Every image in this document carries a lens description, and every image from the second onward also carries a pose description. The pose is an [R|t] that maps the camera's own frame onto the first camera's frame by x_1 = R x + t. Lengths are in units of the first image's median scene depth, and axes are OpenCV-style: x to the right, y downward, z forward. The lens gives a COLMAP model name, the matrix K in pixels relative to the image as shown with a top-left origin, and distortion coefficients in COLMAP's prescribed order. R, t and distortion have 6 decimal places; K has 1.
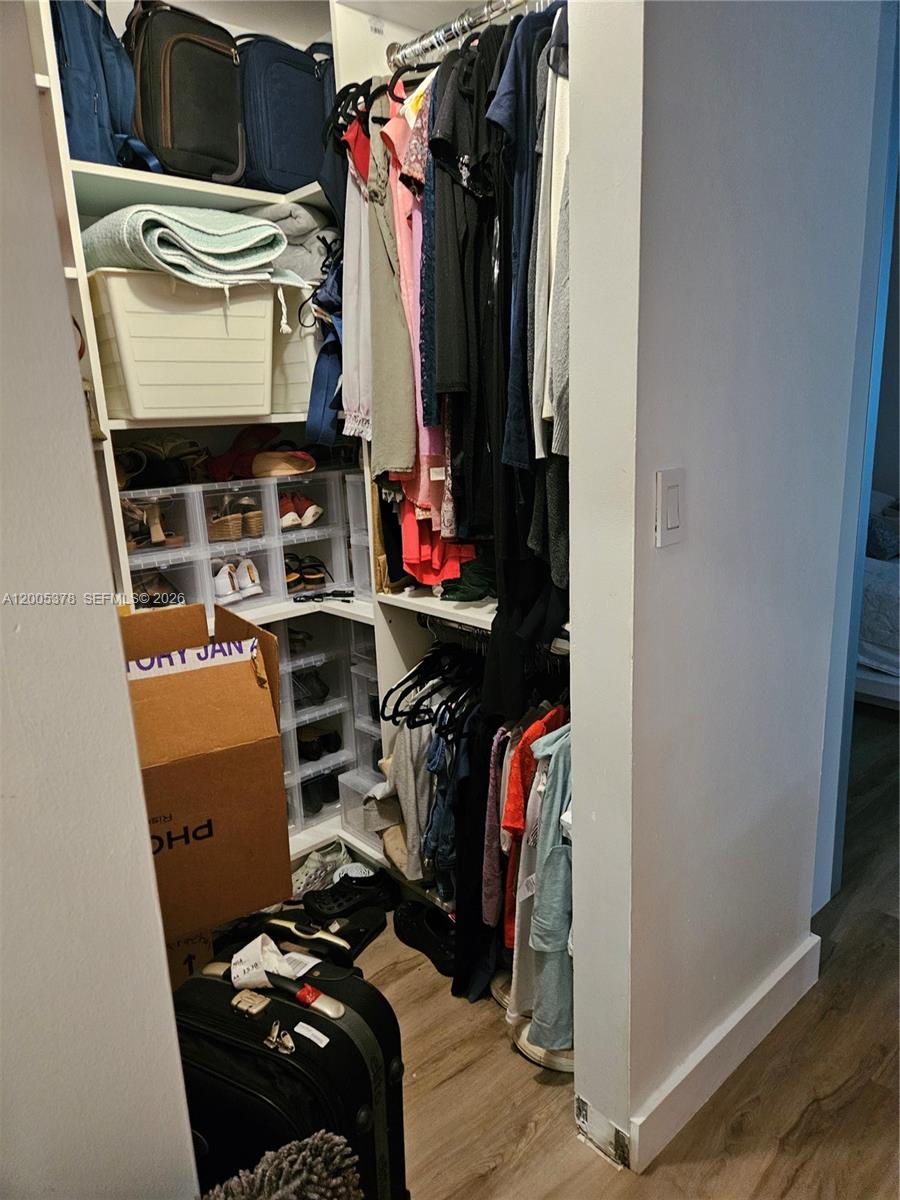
lens RADIAL K [[806.4, 0, 461.7], [0, 806.4, 600.8], [0, 0, 1]] dist [0.063045, -0.051473]
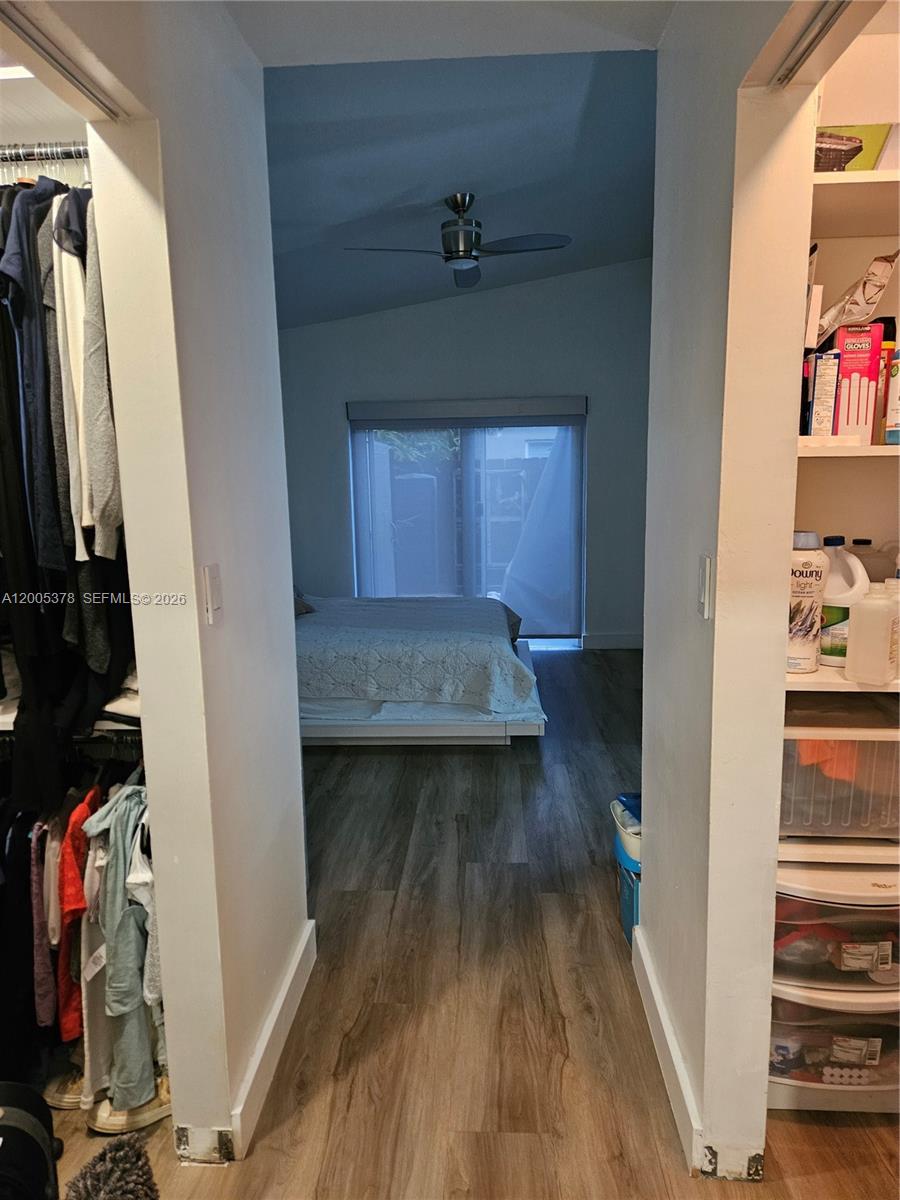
lens RADIAL K [[806.4, 0, 442.0], [0, 806.4, 596.6], [0, 0, 1]] dist [0.063045, -0.051473]
pose [[0.721197, -0.085416, 0.687444, -0.292589], [0.162054, 0.985636, -0.047544, 0.008420], [-0.673508, 0.145692, 0.724680, -0.144683]]
